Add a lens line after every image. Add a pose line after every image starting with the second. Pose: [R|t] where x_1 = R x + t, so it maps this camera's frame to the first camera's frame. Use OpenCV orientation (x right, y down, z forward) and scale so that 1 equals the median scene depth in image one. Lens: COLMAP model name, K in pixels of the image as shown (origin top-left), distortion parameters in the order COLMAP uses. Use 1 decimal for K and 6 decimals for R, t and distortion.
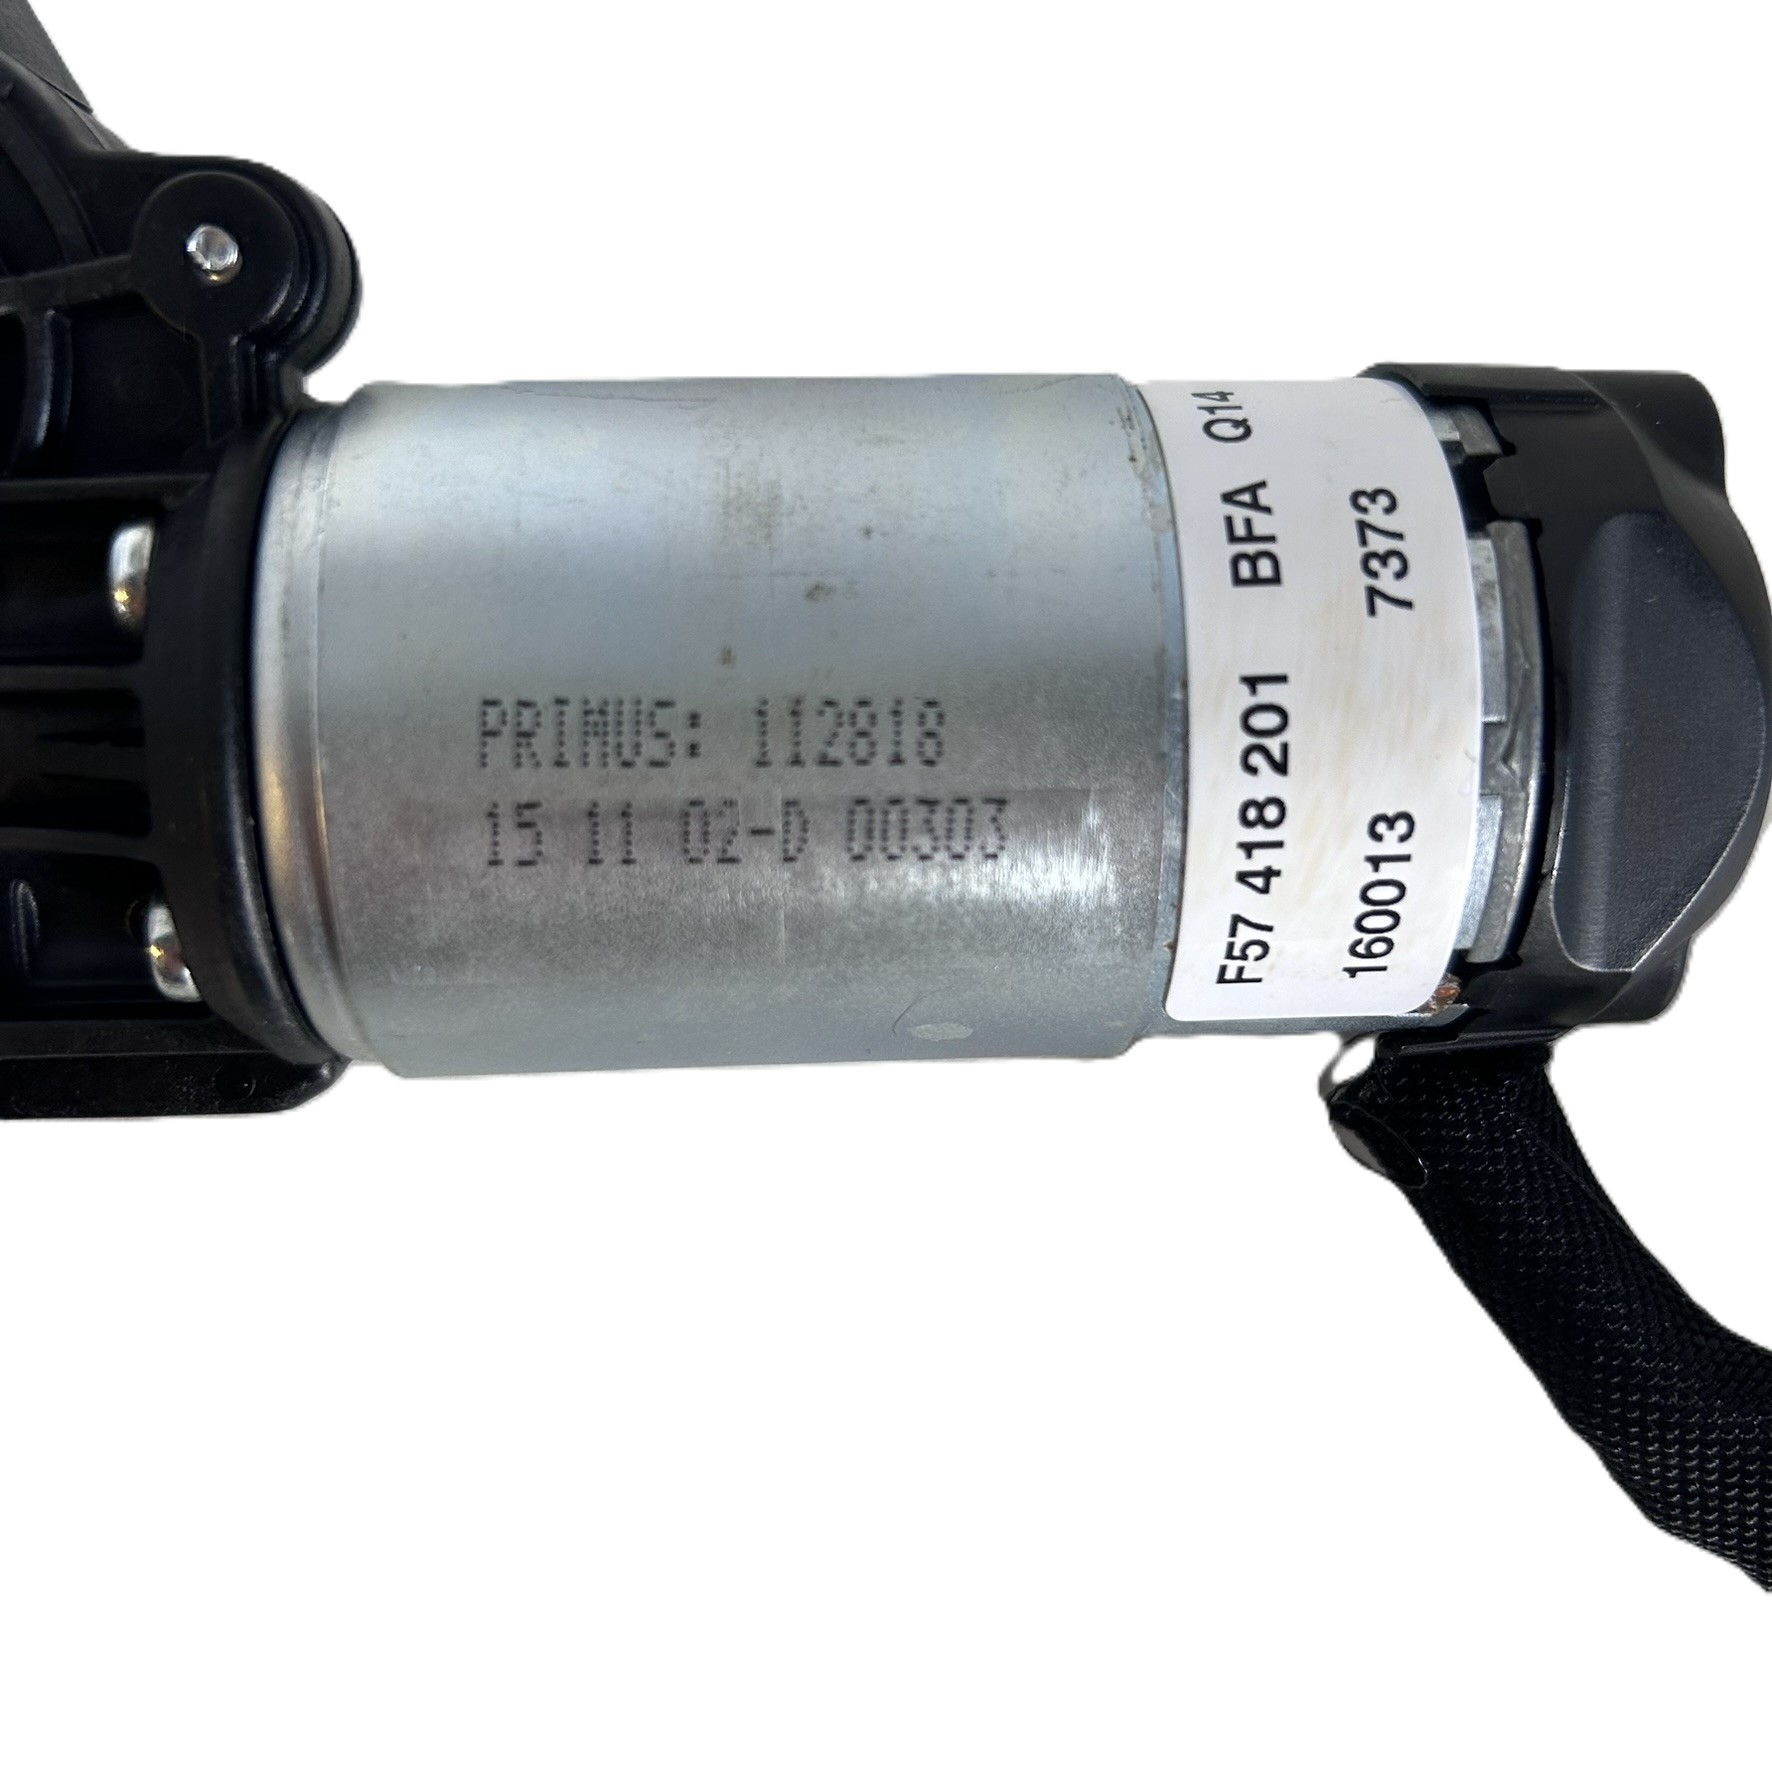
lens RADIAL K [[1821.7, 0, 904.9], [0, 1821.7, 879.2], [0, 0, 1]] dist [-0.001275, 0.000000]
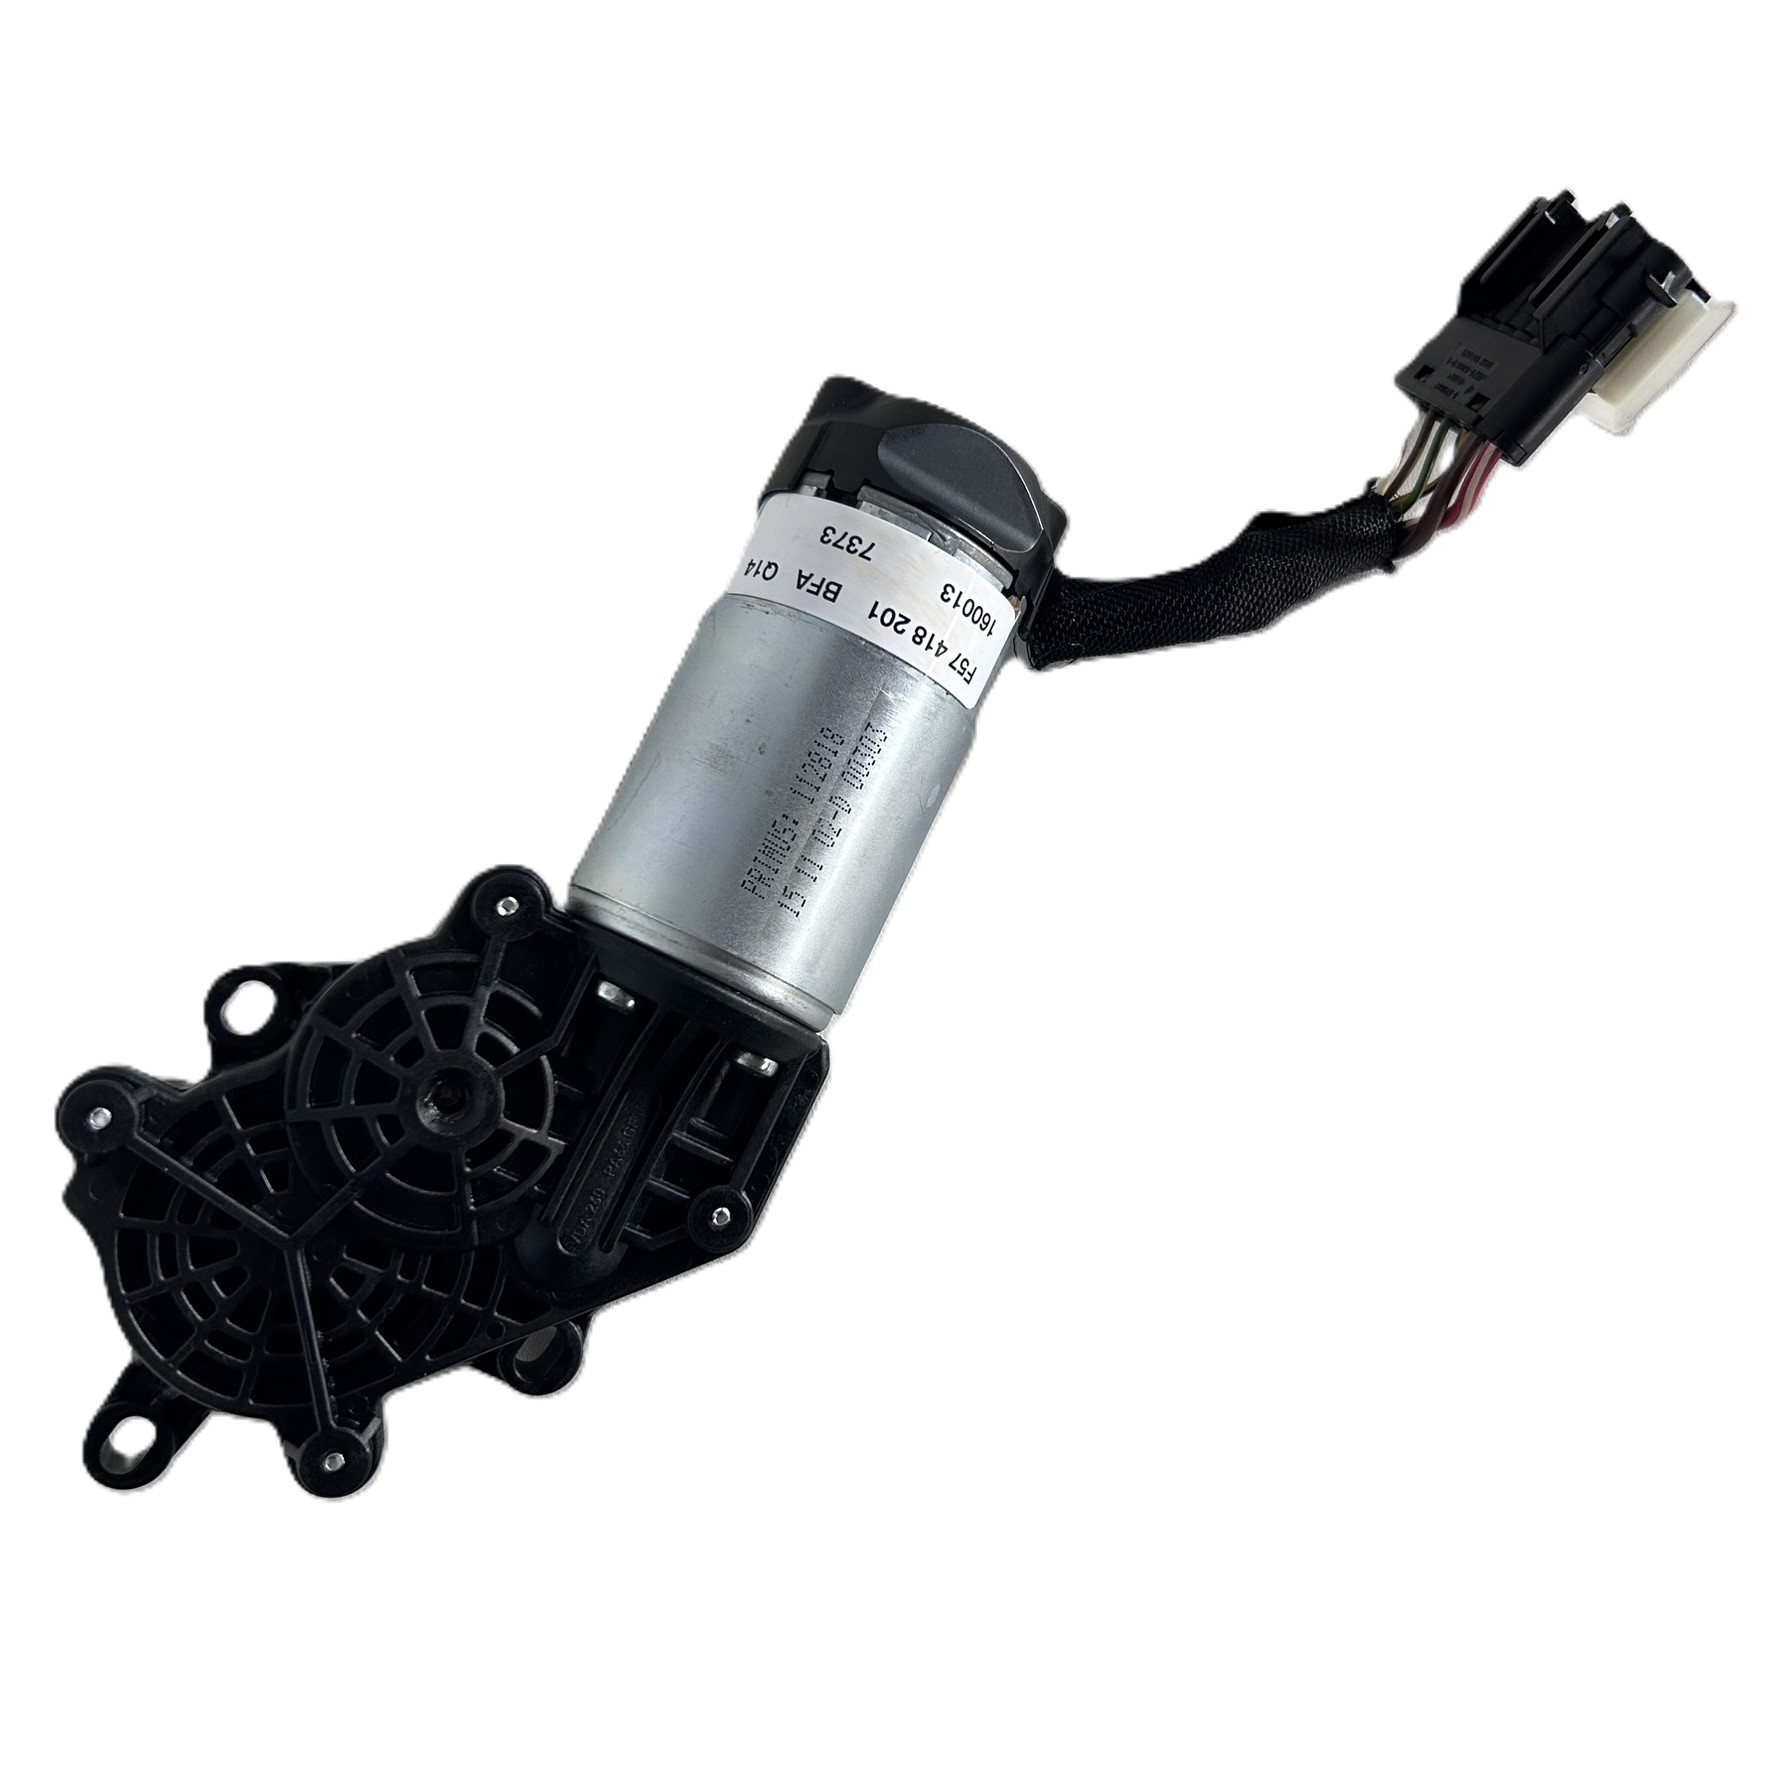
lens RADIAL K [[1821.7, 0, 879.5], [0, 1821.7, 896.3], [0, 0, 1]] dist [-0.001275, 0.000000]
pose [[0.458867, -0.886024, 0.066346, -0.308118], [0.880605, 0.463453, 0.098718, -0.163490], [-0.118215, 0.013126, 0.992901, -1.455570]]
